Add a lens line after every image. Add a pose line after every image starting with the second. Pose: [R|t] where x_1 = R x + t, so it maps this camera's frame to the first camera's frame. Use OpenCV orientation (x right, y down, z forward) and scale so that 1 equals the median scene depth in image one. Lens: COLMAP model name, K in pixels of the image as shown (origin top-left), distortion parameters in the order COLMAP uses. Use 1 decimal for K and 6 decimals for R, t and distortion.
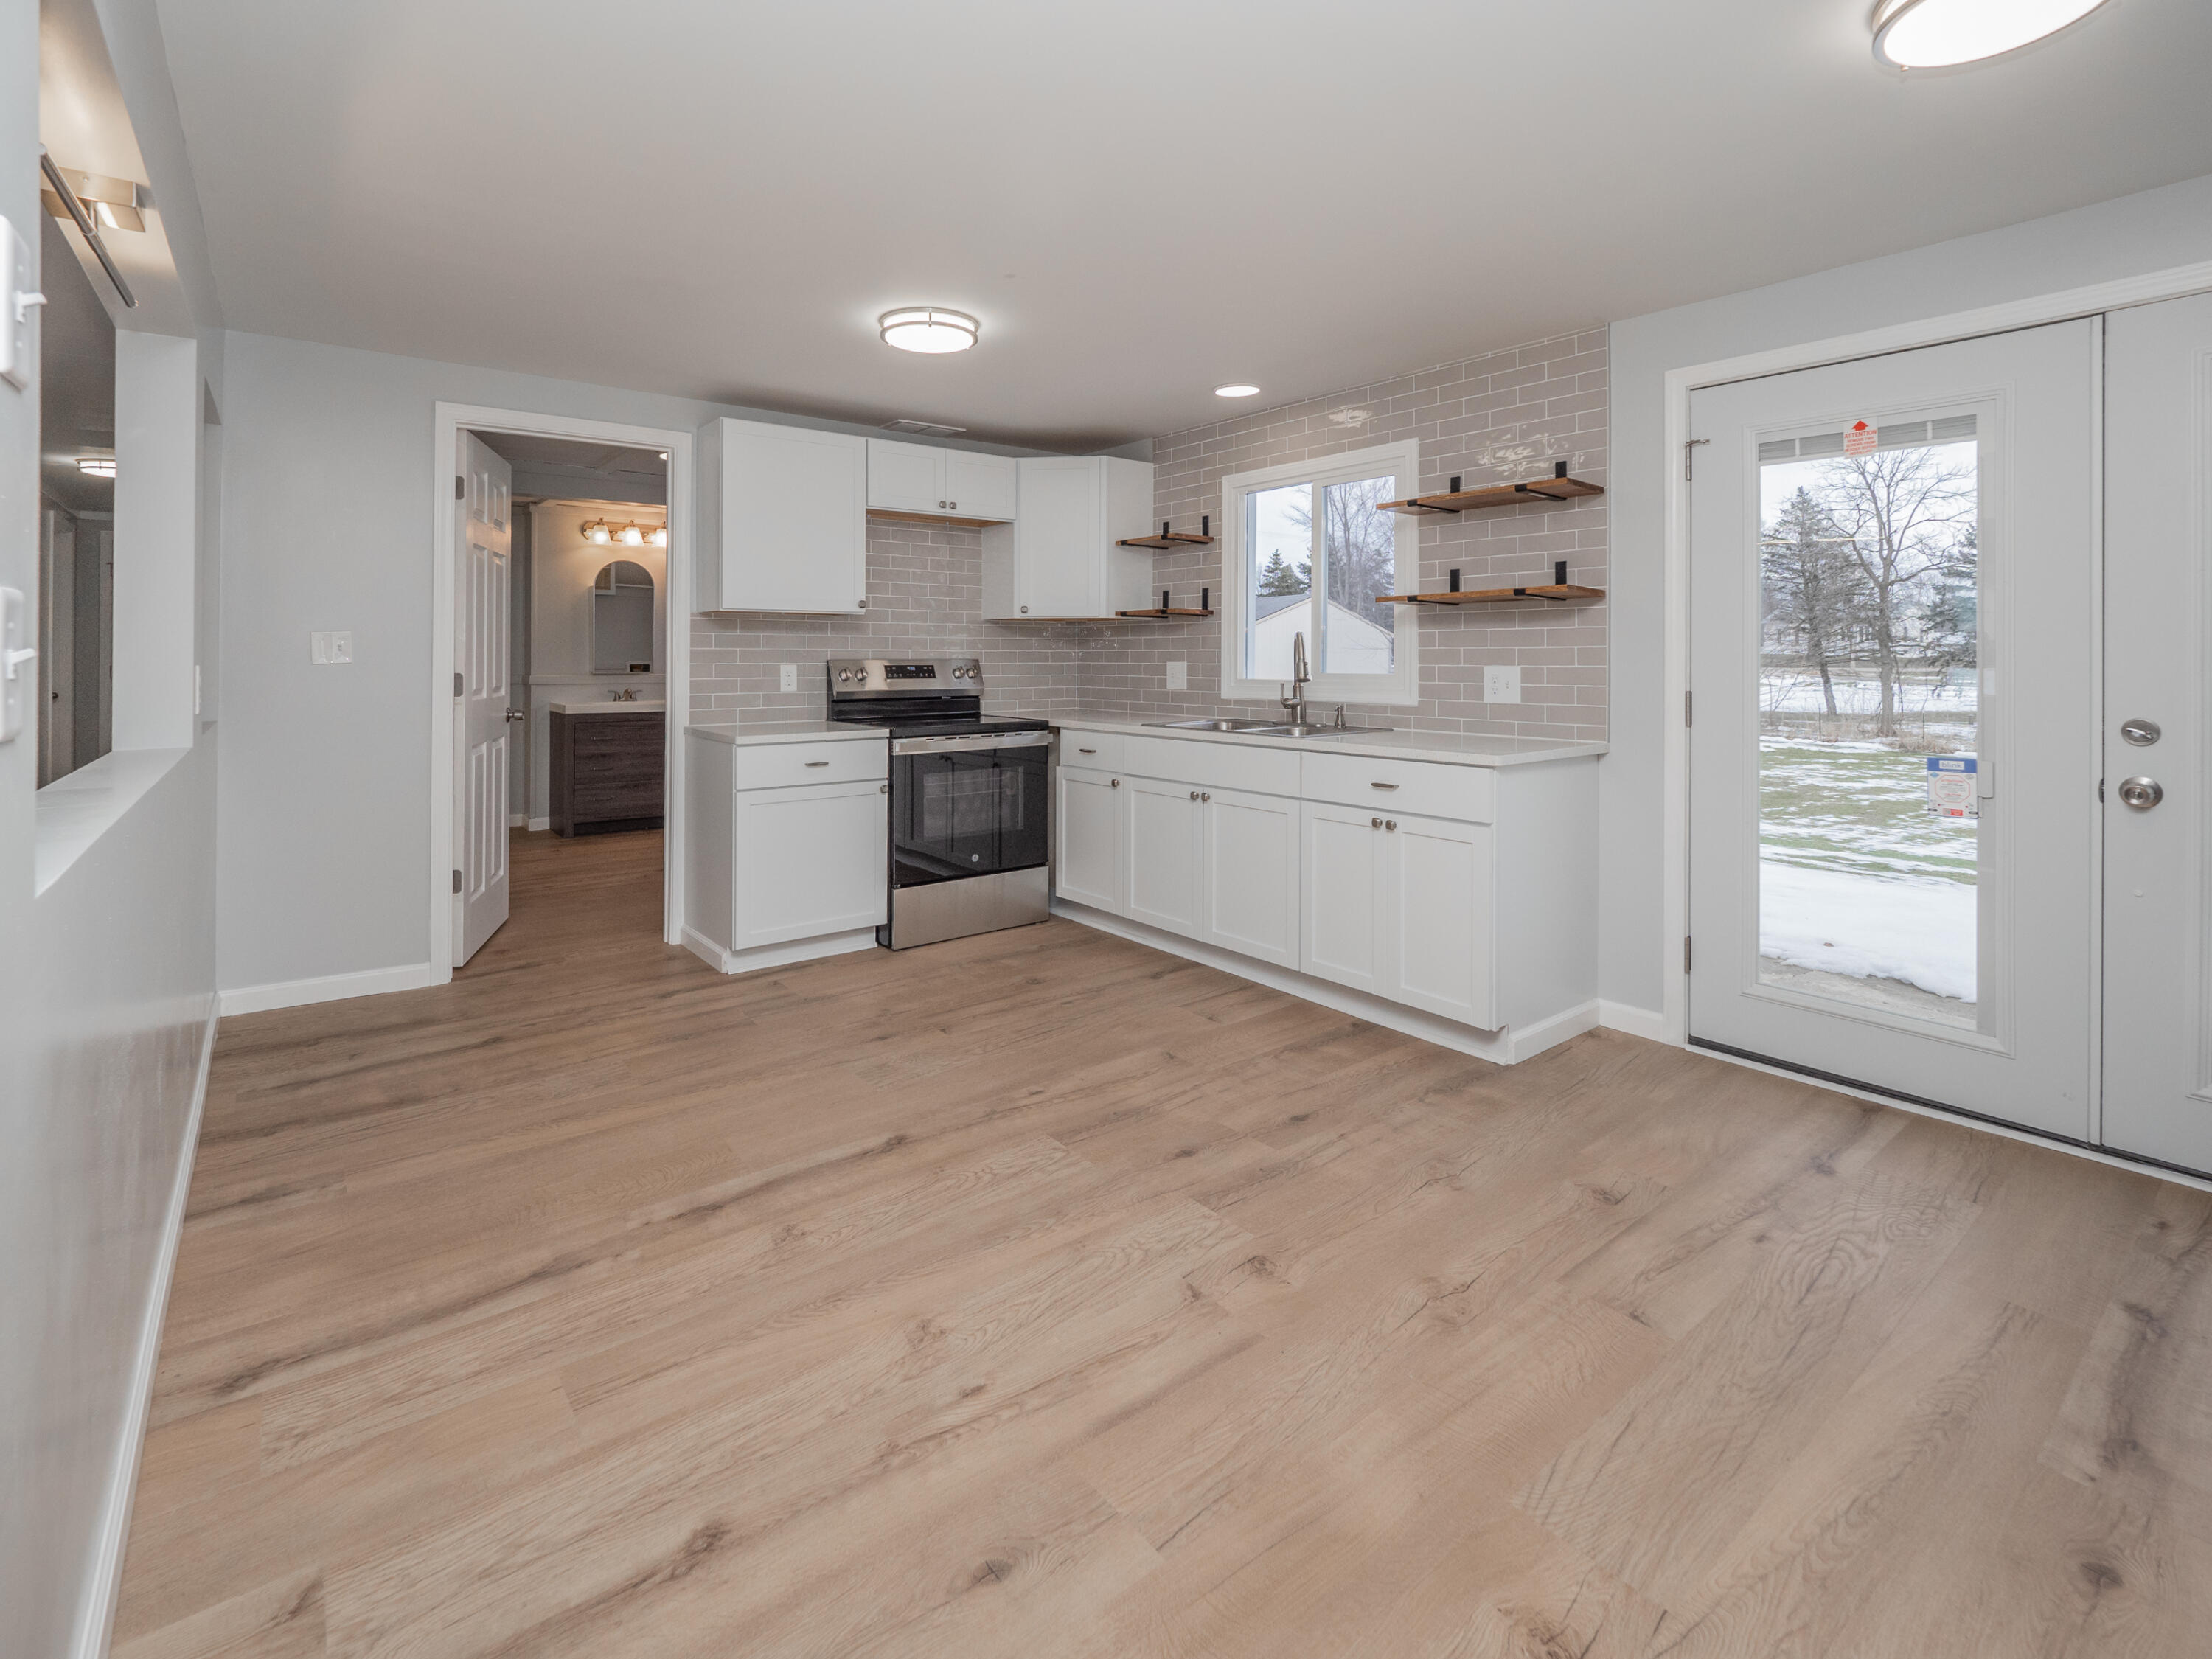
lens RADIAL K [[1002.4, 0, 1105.3], [0, 1002.4, 881.7], [0, 0, 1]] dist [0.001071, -0.000659]
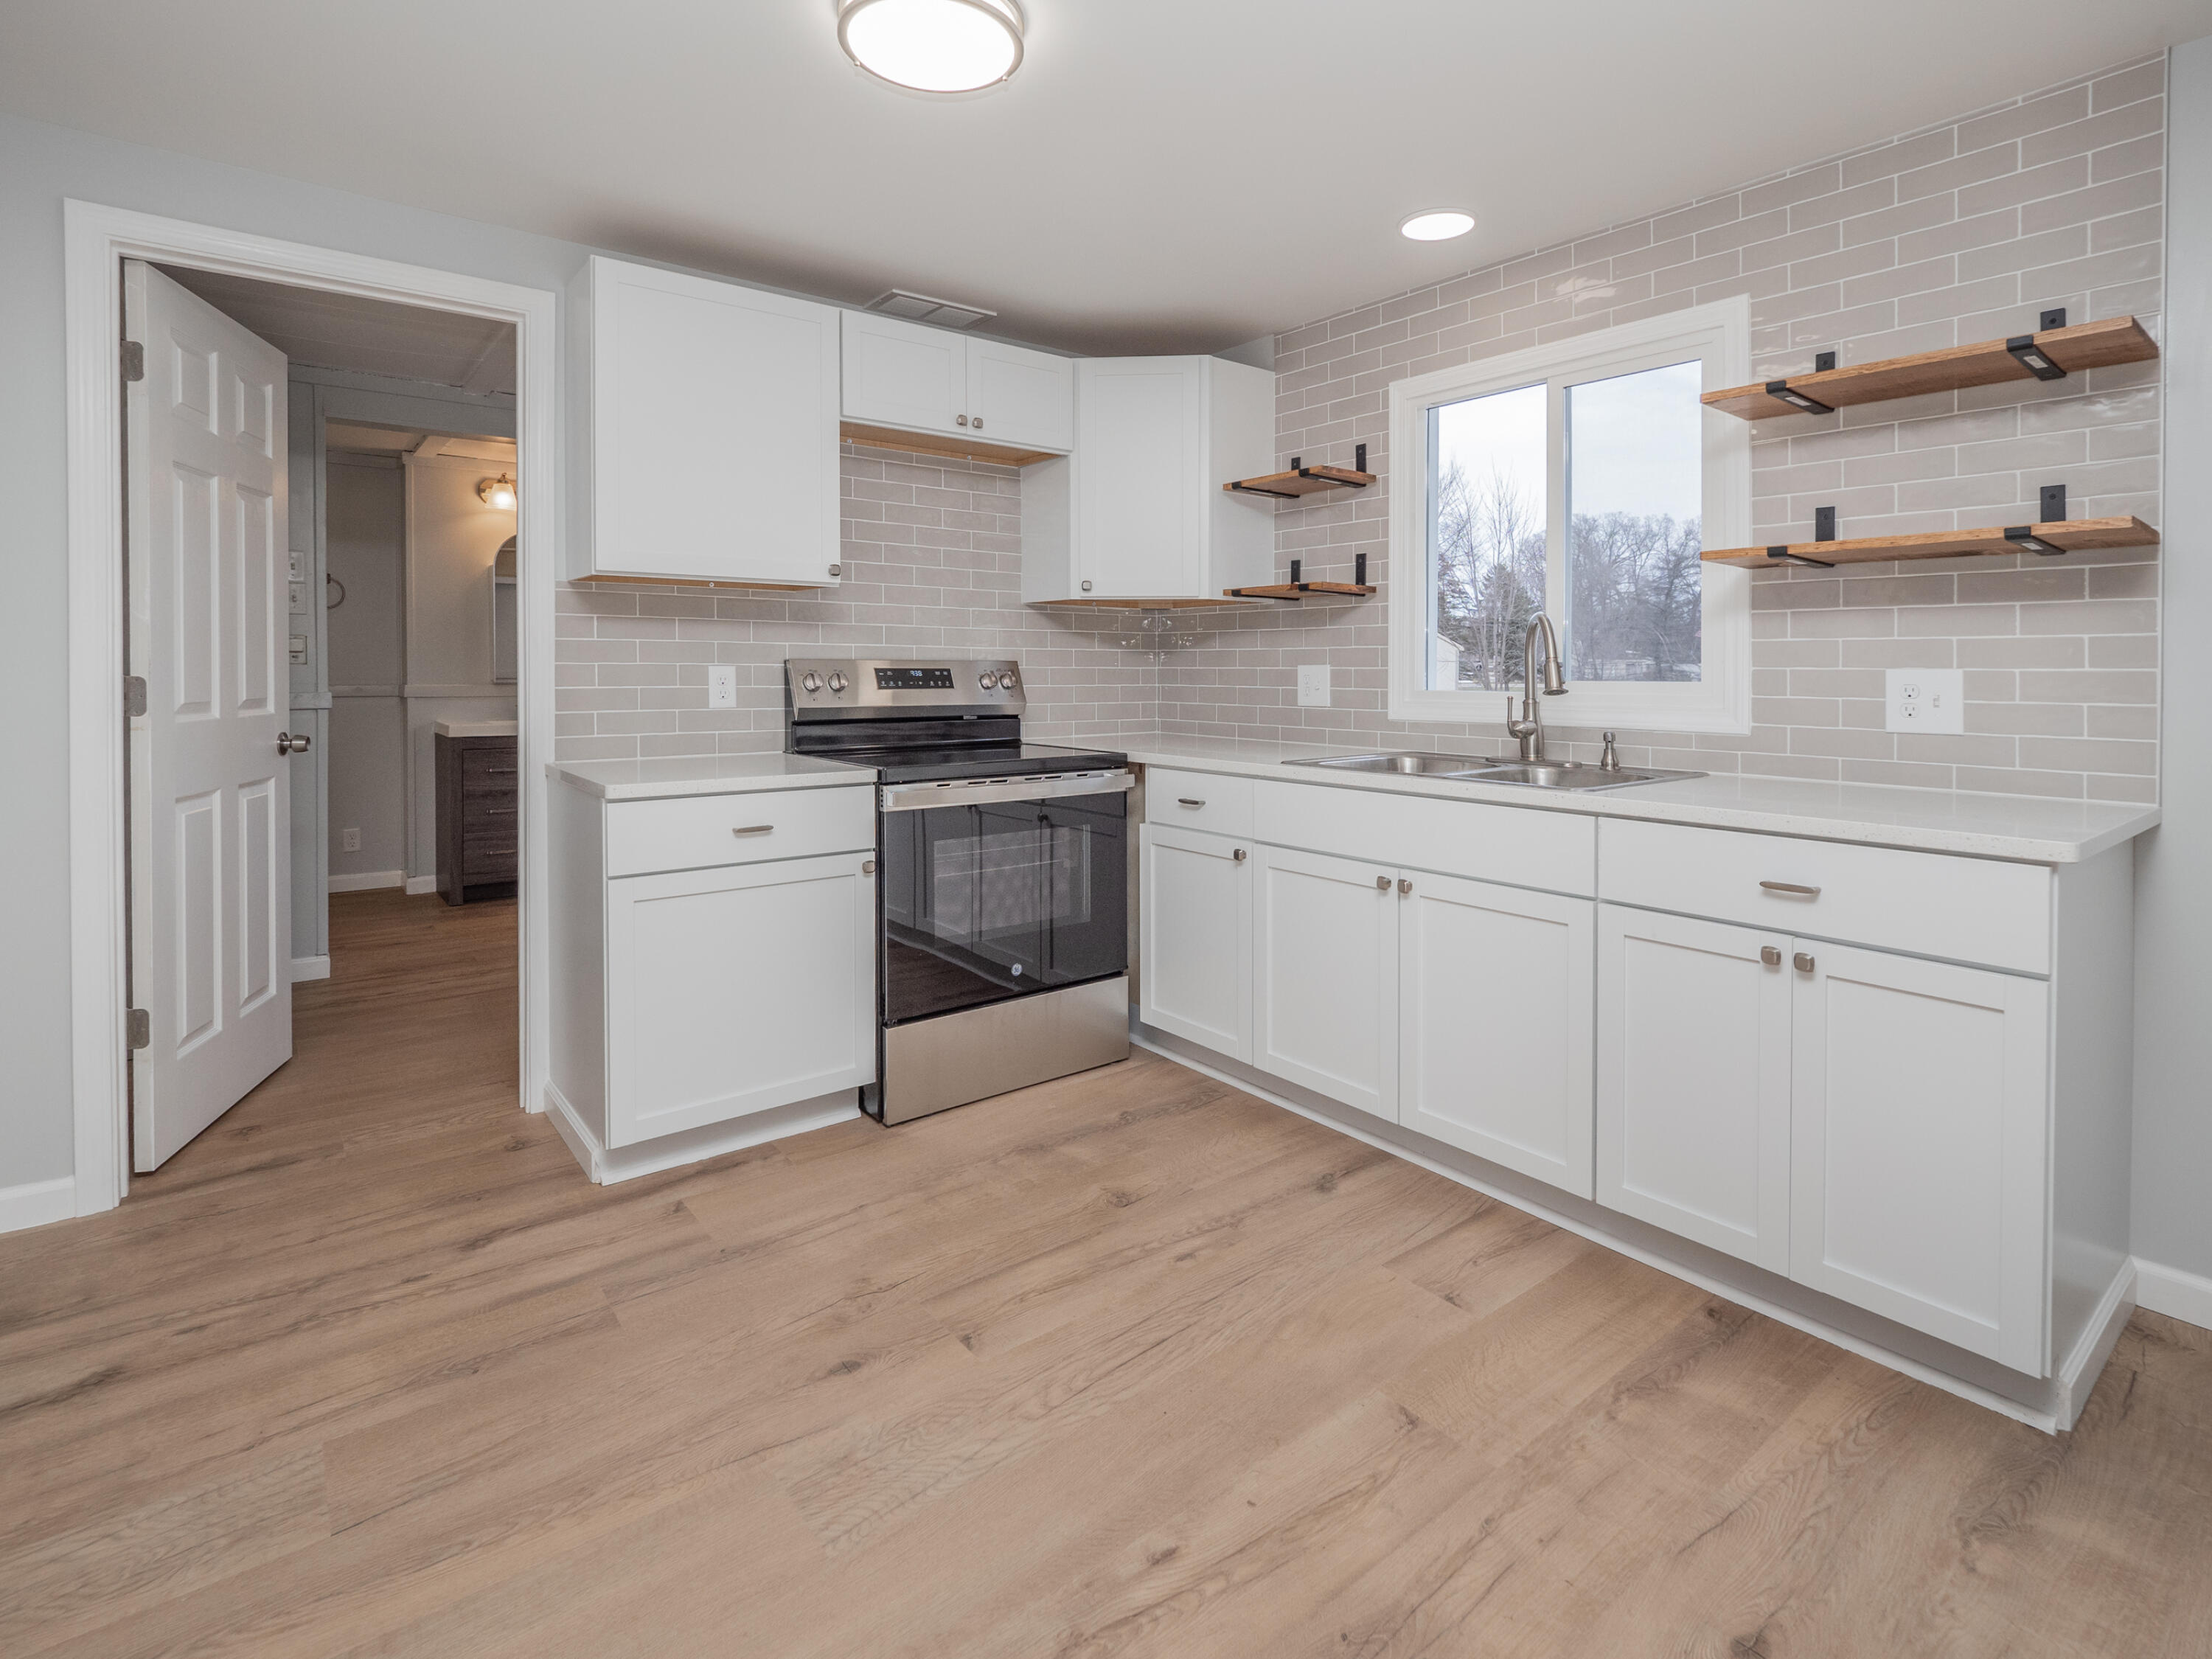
lens RADIAL K [[1068.4, 0, 1178.8], [0, 1068.4, 921.2], [0, 0, 1]] dist [-0.000929, -0.000684]
pose [[0.999398, -0.004038, 0.034457, -0.052337], [0.003684, 0.999940, 0.010337, -0.064819], [-0.034497, -0.010204, 0.999353, 0.333514]]
